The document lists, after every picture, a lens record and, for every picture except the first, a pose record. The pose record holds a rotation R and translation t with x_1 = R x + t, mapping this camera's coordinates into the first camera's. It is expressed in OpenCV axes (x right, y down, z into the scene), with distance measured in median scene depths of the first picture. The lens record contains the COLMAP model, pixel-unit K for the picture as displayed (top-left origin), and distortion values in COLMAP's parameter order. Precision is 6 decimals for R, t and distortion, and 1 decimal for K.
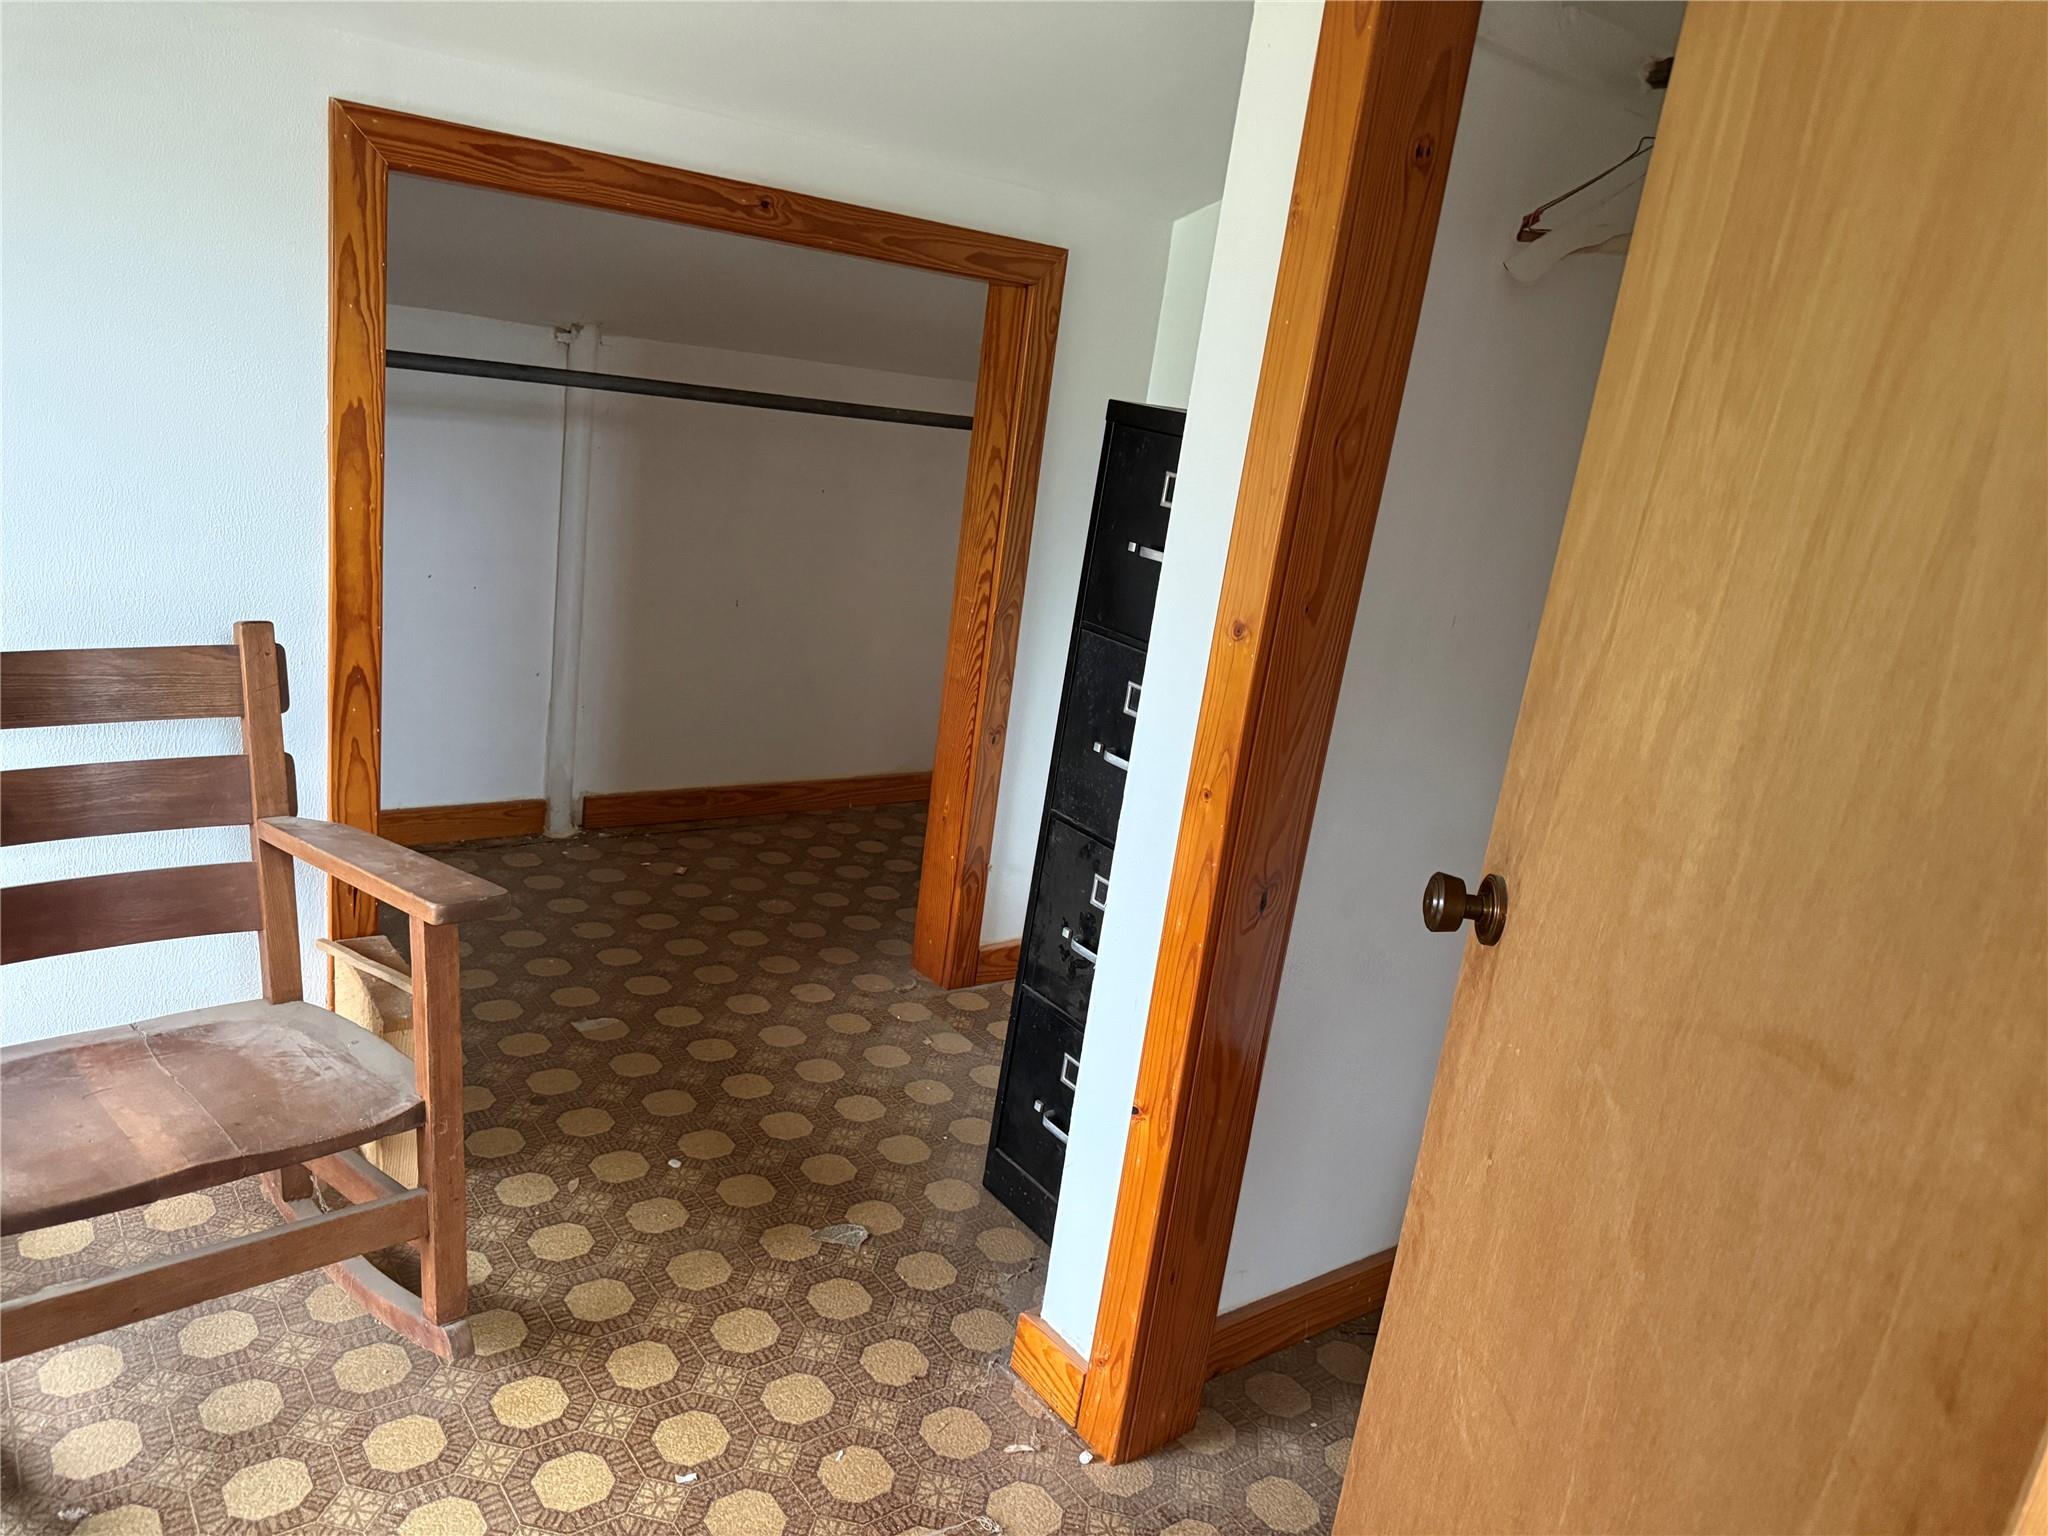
lens RADIAL K [[1438.6, 0, 1030.7], [0, 1438.6, 774.8], [0, 0, 1]] dist [0.056347, -0.078794]
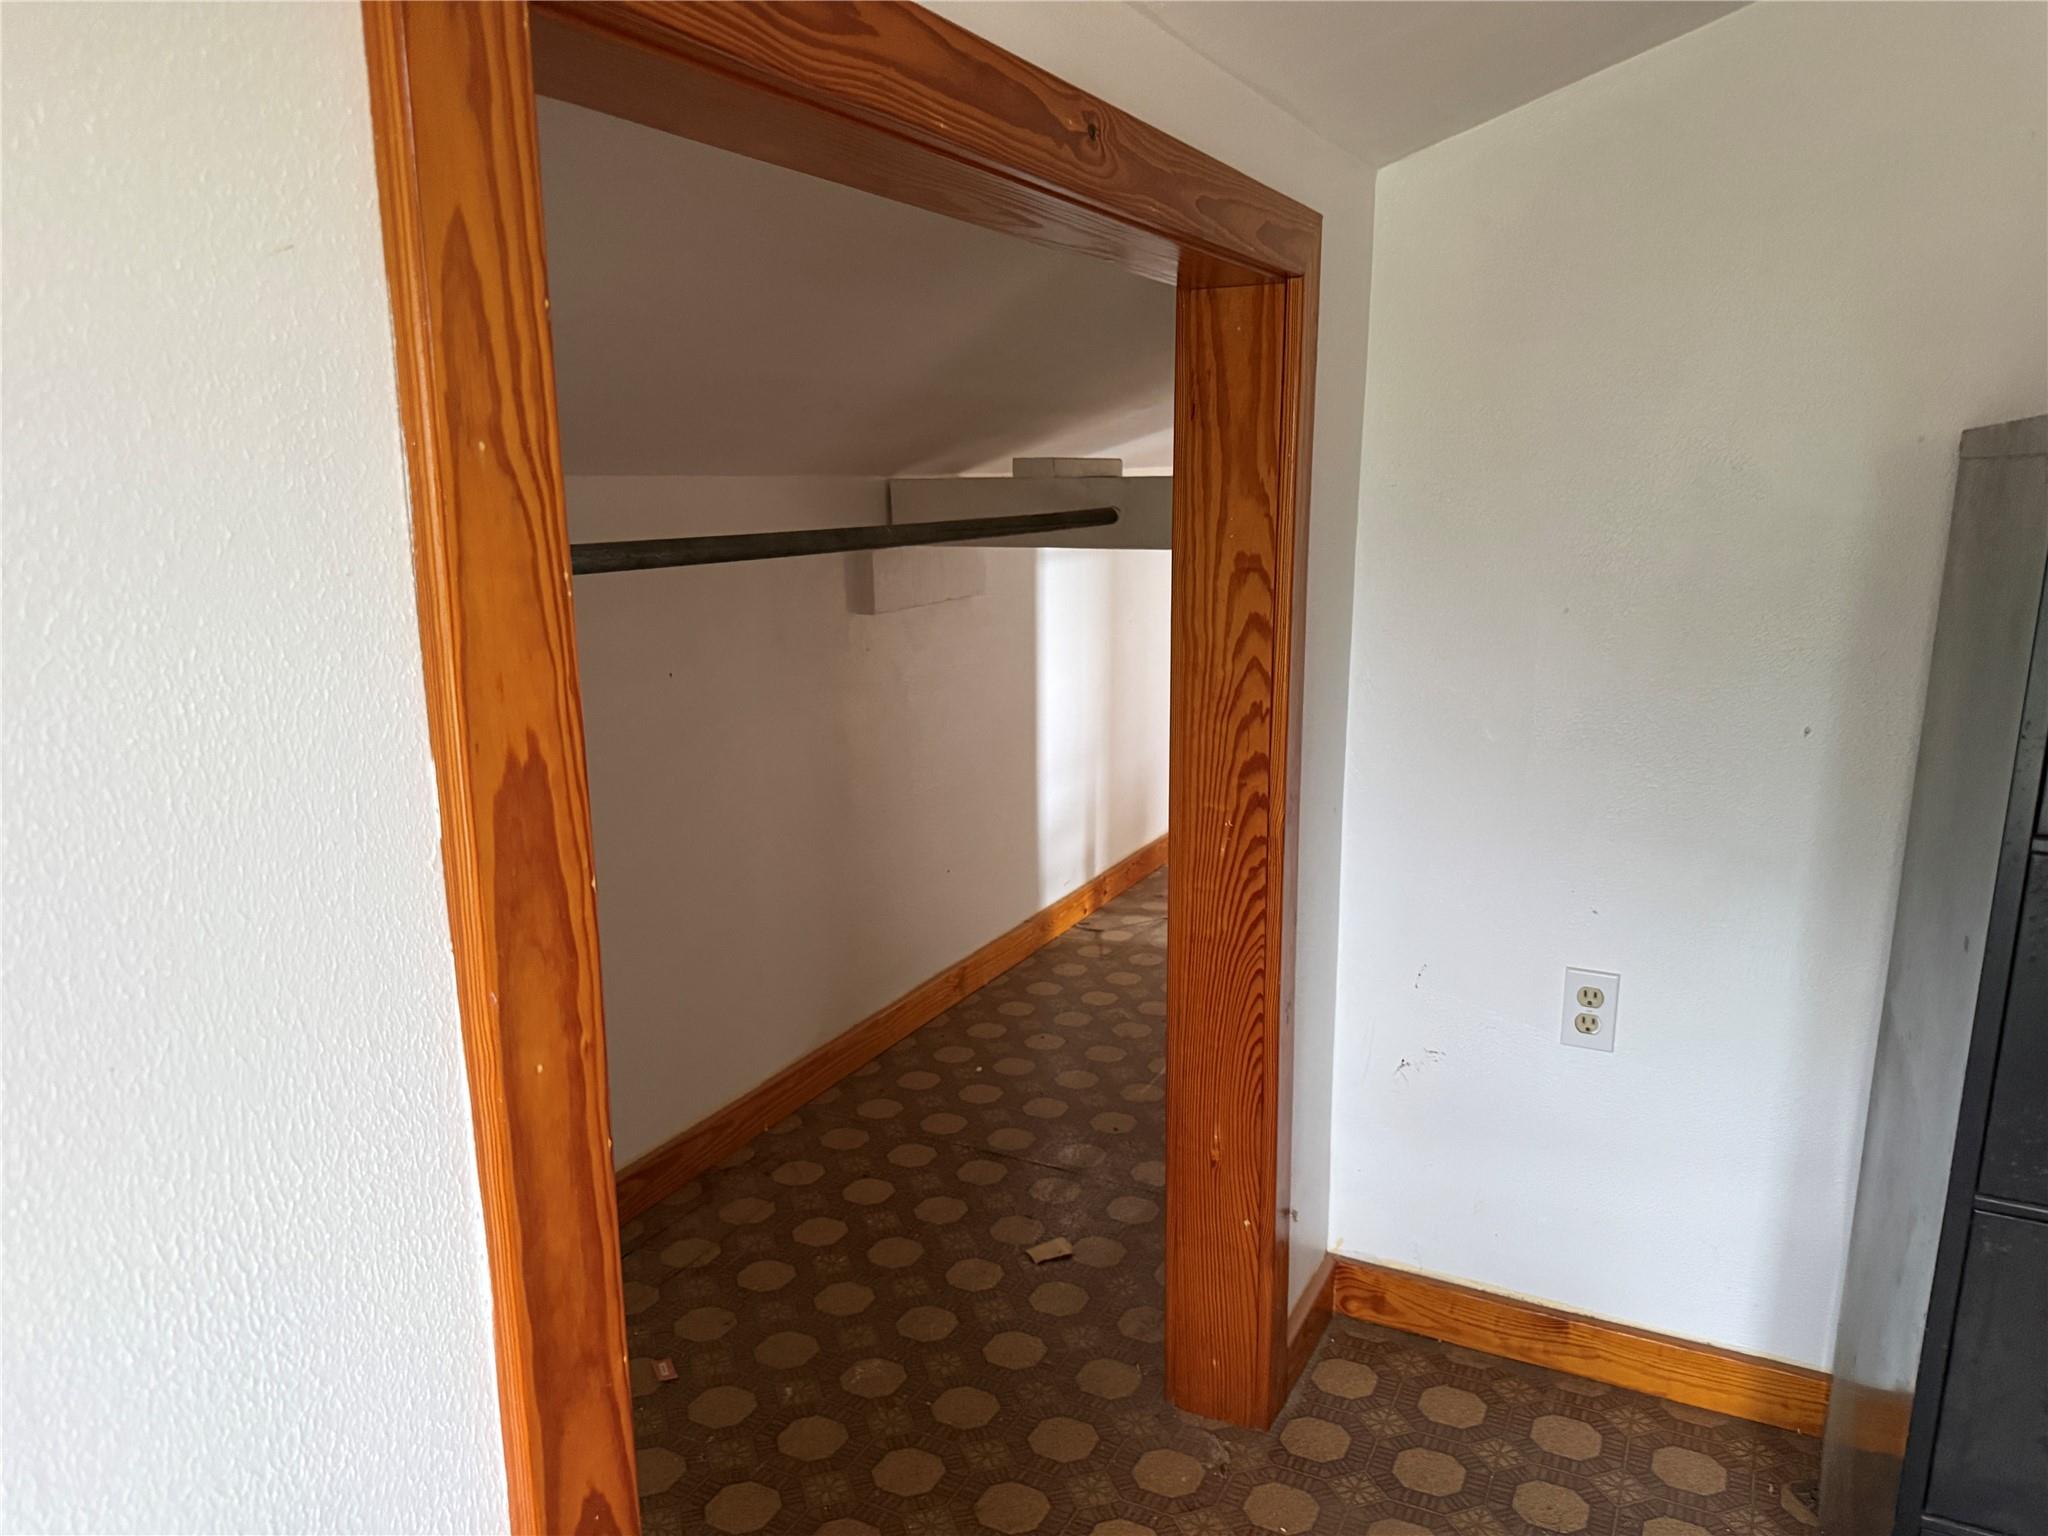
lens RADIAL K [[1438.6, 0, 1030.7], [0, 1438.6, 774.8], [0, 0, 1]] dist [0.056347, -0.078794]
pose [[0.879669, -0.227956, 0.417395, -0.314092], [0.241935, 0.970088, 0.019921, -0.144839], [-0.409451, 0.083458, 0.908507, 0.422492]]
